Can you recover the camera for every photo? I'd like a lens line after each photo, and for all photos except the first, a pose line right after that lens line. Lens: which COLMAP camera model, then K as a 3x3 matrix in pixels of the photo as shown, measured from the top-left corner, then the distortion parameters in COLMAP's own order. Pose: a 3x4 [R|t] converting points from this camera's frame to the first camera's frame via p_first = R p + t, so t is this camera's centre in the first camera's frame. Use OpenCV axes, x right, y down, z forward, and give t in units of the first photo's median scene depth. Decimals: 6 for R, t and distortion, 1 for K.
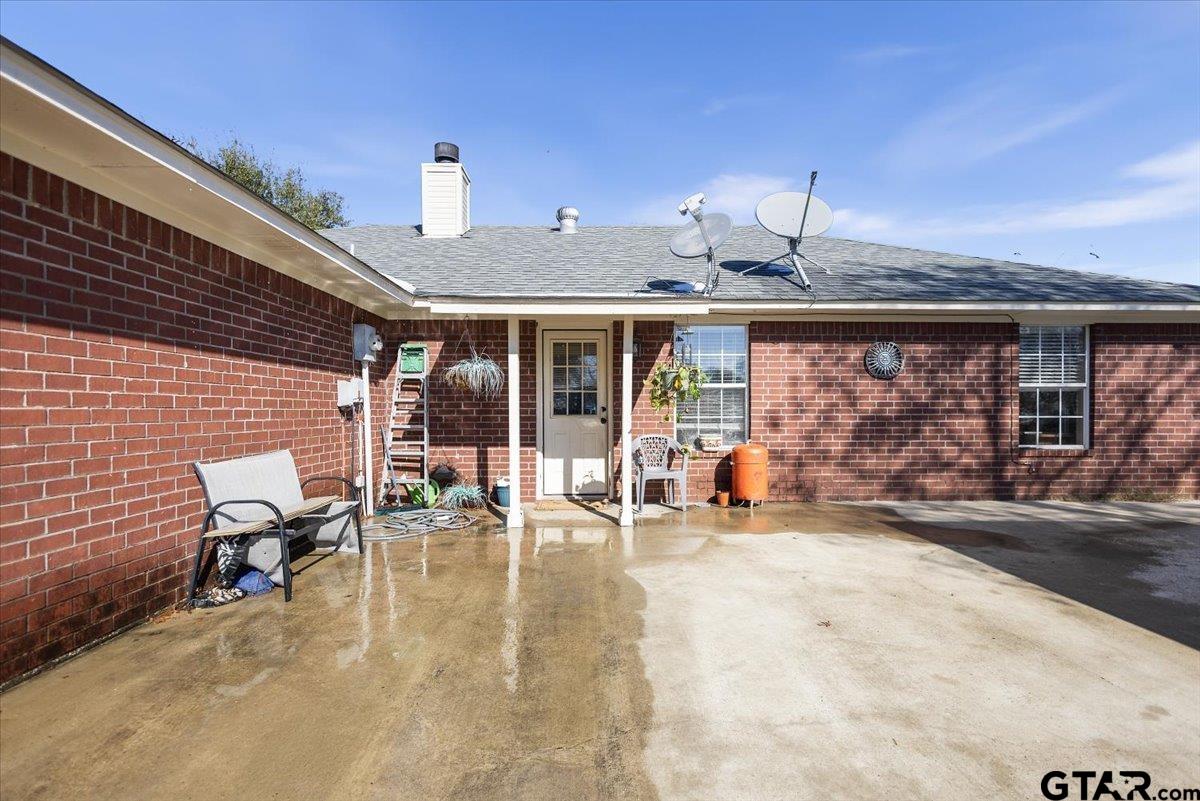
lens RADIAL K [[557.0, 0, 604.0], [0, 557.0, 404.3], [0, 0, 1]] dist [0.008491, -0.000095]
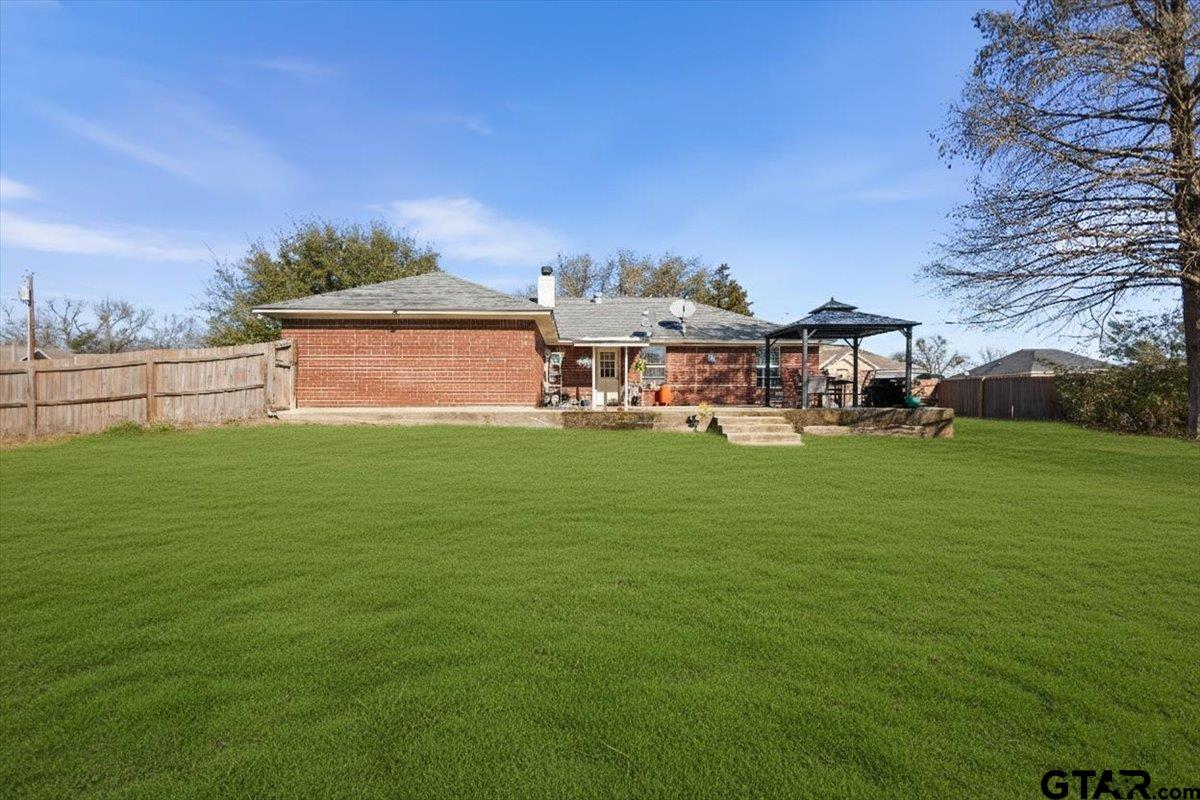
lens RADIAL K [[557.0, 0, 604.0], [0, 557.0, 403.8], [0, 0, 1]] dist [0.008491, -0.000095]
pose [[0.999608, -0.003983, 0.027713, -0.162182], [0.003722, 0.999949, 0.009441, 0.139700], [-0.027749, -0.009334, 0.999571, -2.047628]]
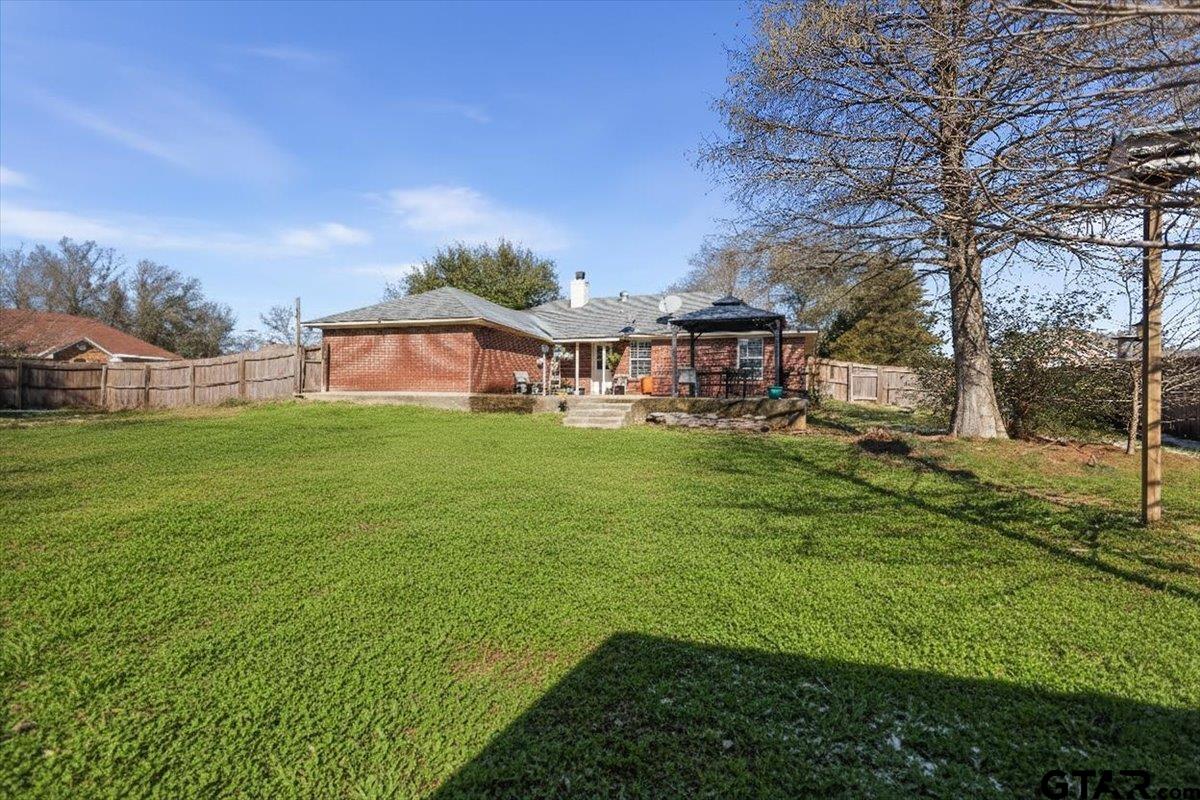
lens RADIAL K [[557.0, 0, 604.0], [0, 557.0, 403.8], [0, 0, 1]] dist [0.008491, -0.000095]
pose [[0.925691, 0.016492, -0.377920, 1.273536], [-0.007515, 0.999654, 0.025216, 0.152012], [0.378205, -0.020502, 0.925495, -2.184218]]
